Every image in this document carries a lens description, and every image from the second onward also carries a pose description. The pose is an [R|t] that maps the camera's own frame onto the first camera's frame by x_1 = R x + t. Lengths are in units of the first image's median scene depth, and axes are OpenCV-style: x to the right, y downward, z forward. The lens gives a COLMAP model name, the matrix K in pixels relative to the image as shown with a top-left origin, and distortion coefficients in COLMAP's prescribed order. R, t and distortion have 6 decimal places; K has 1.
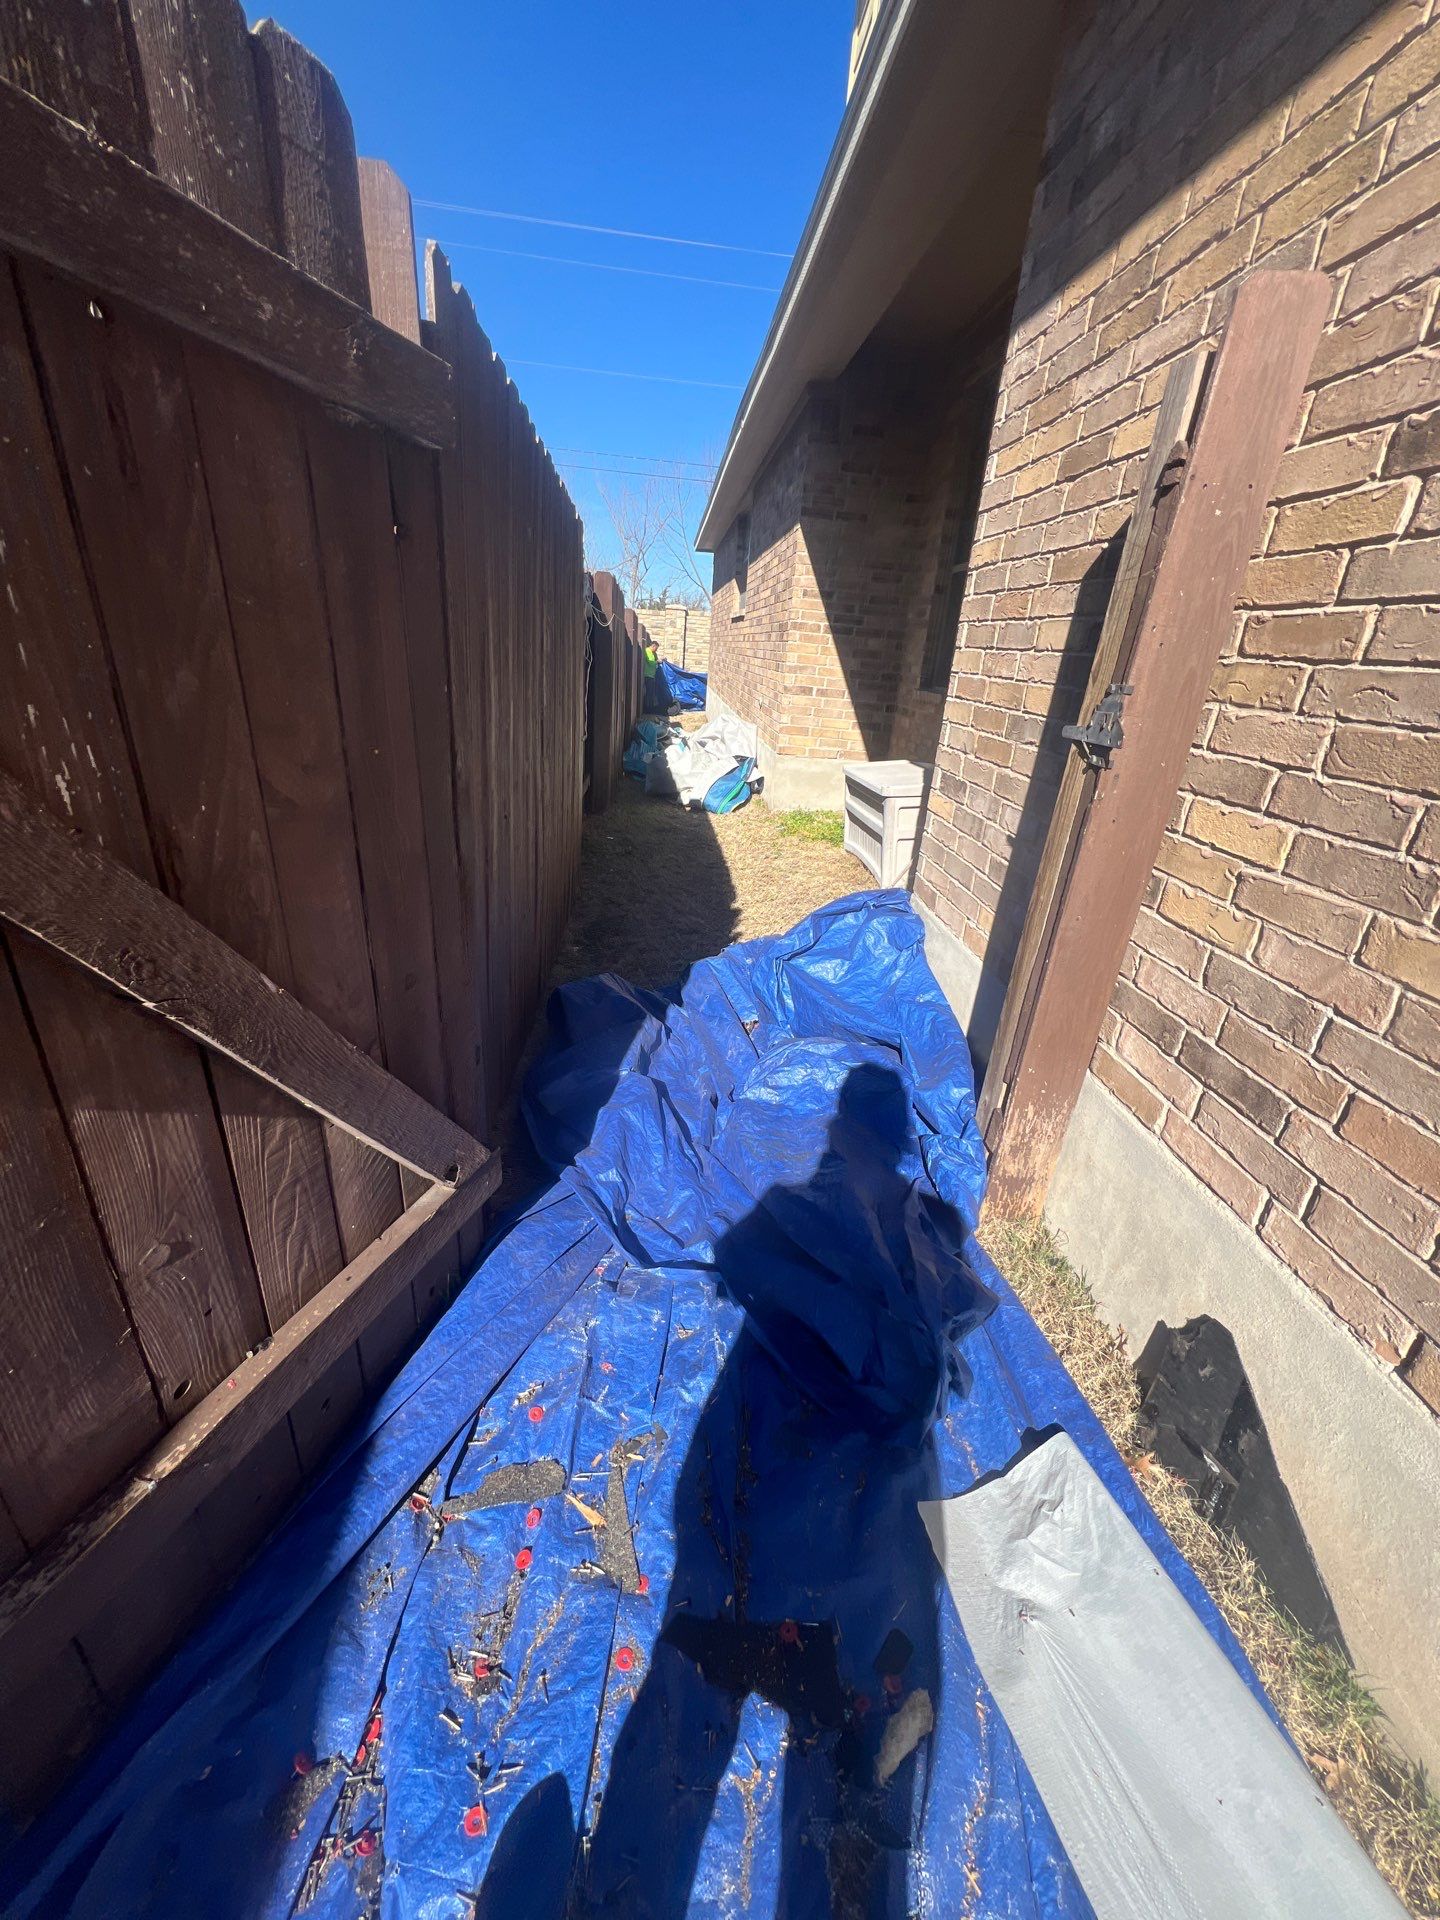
lens RADIAL K [[774.9, 0, 720.0], [0, 774.9, 960.0], [0, 0, 1]] dist [0.000380, 0.000140]
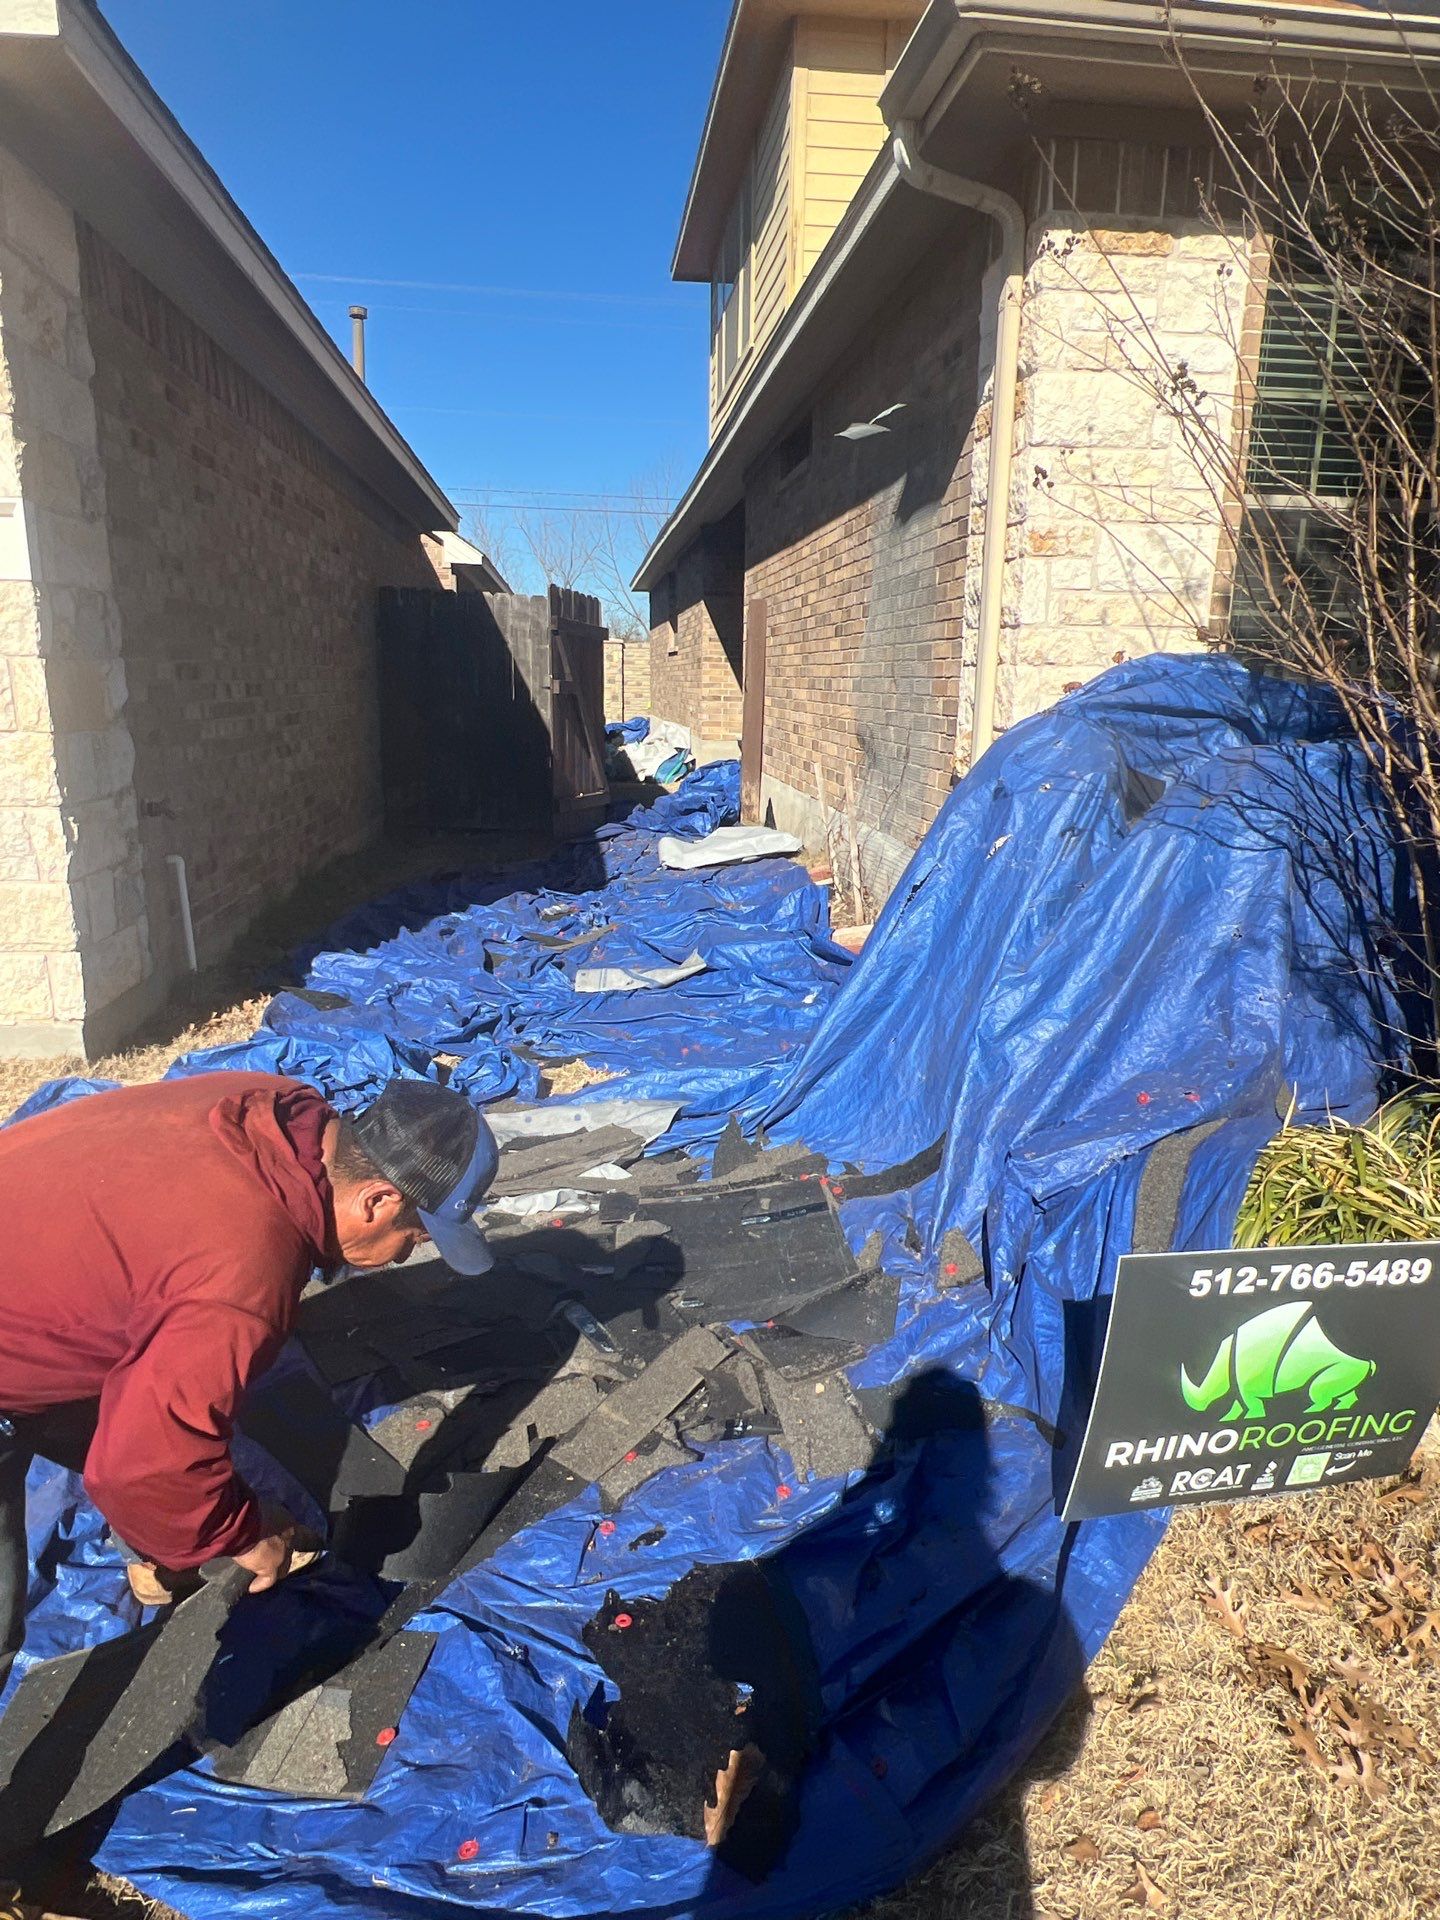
lens RADIAL K [[1164.0, 0, 720.0], [0, 1164.0, 960.0], [0, 0, 1]] dist [0.003048, -0.012816]
pose [[0.997179, -0.067354, 0.033138, 0.005231], [0.071493, 0.986730, -0.145781, 0.452302], [-0.022879, 0.147739, 0.988762, -1.087079]]
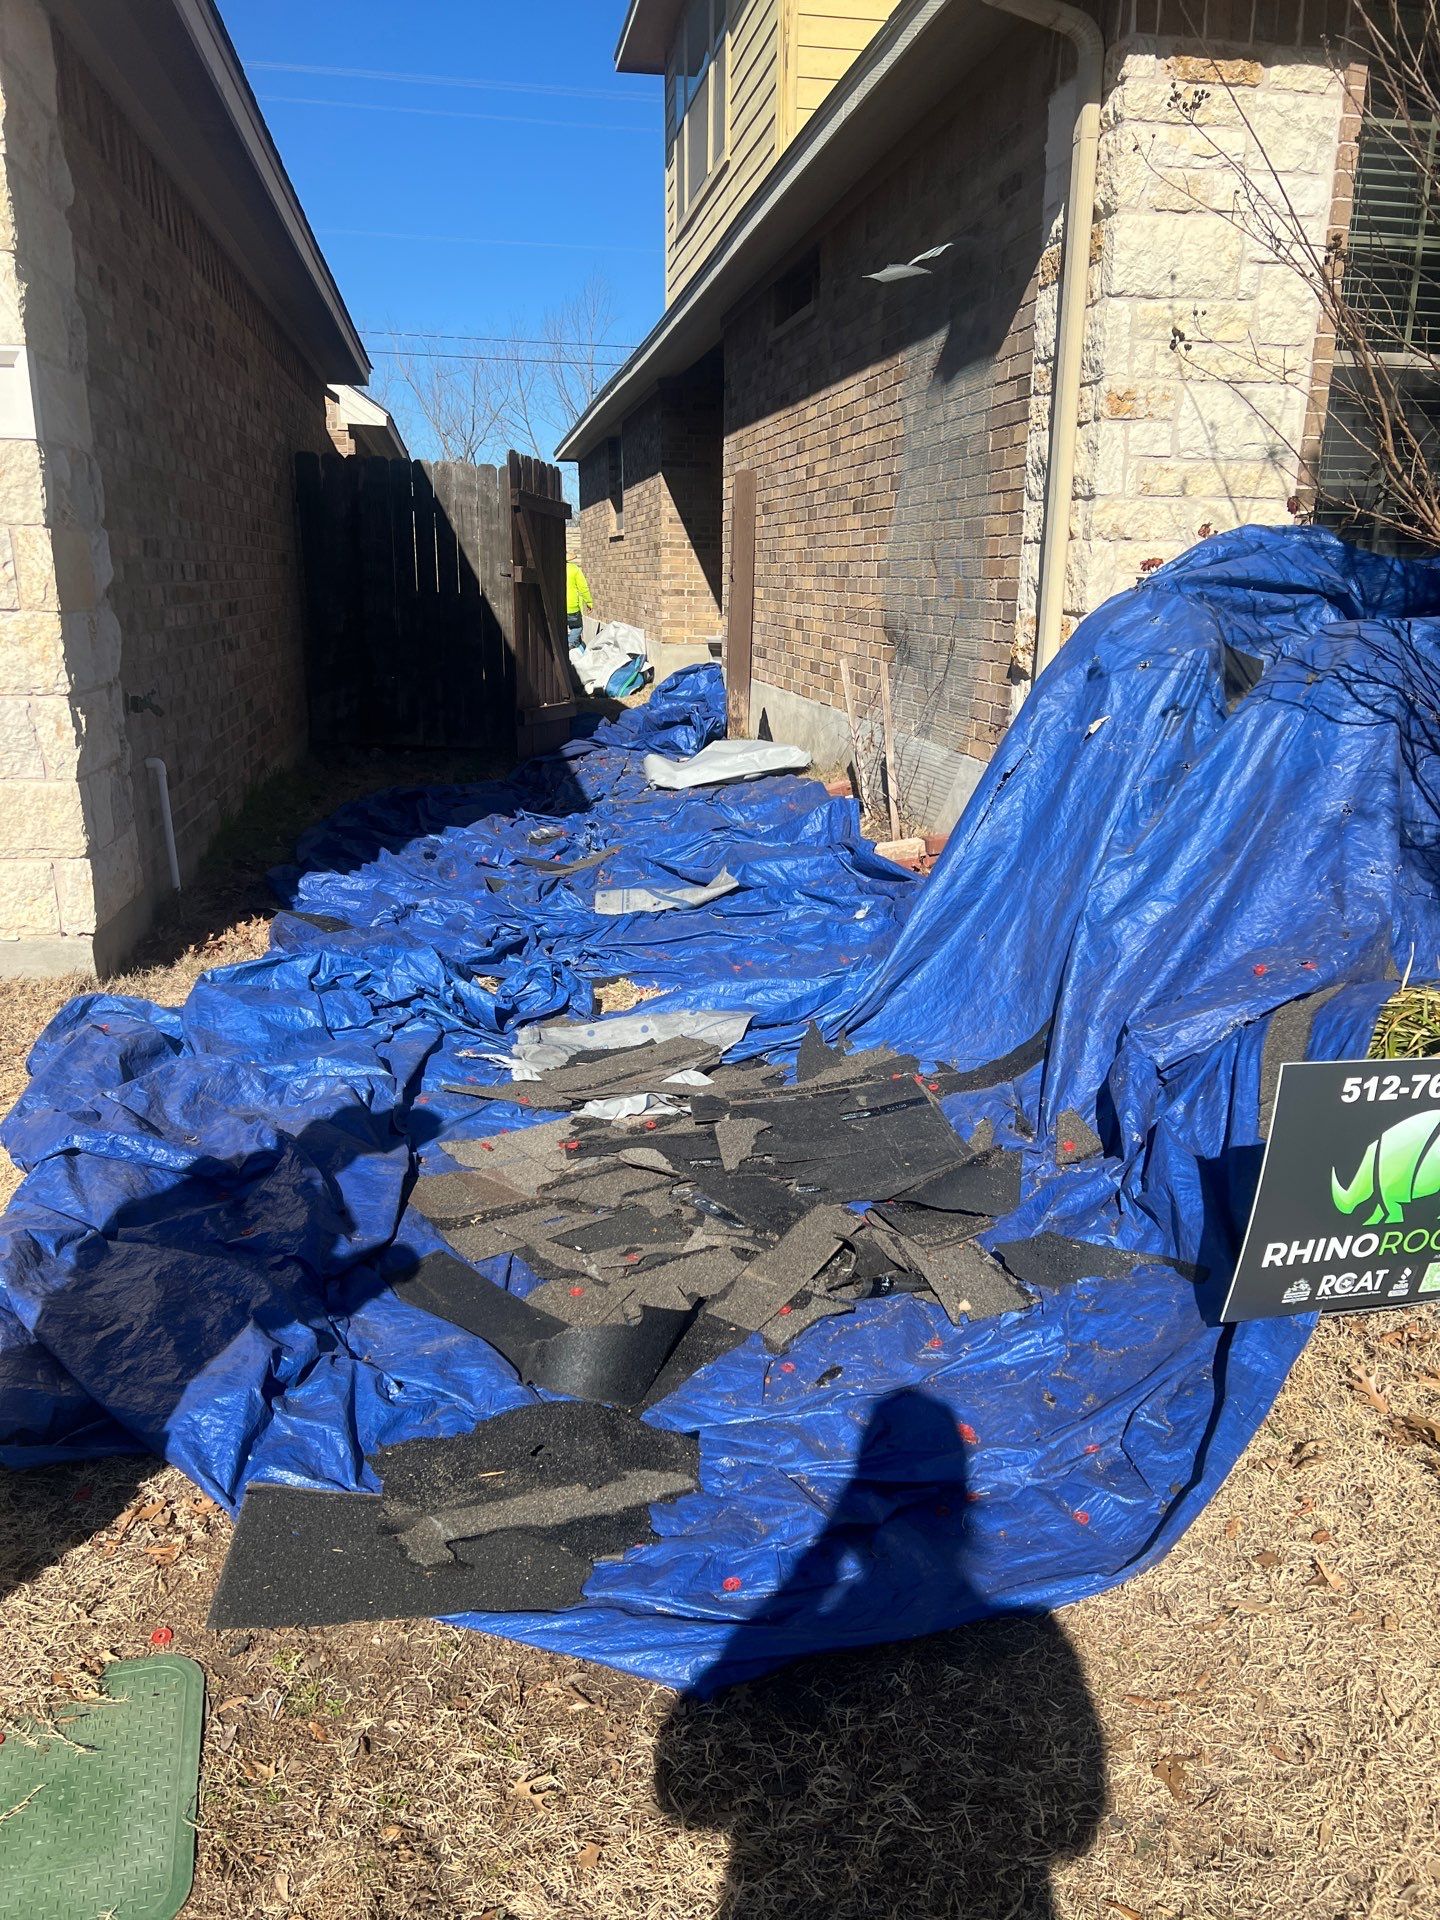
lens RADIAL K [[1421.5, 0, 739.9], [0, 1421.5, 982.5], [0, 0, 1]] dist [0.064001, -0.084580]
pose [[0.991998, -0.087602, 0.090918, -0.055026], [0.096576, 0.990338, -0.099520, 0.483409], [-0.081321, 0.107504, 0.990873, -1.153801]]
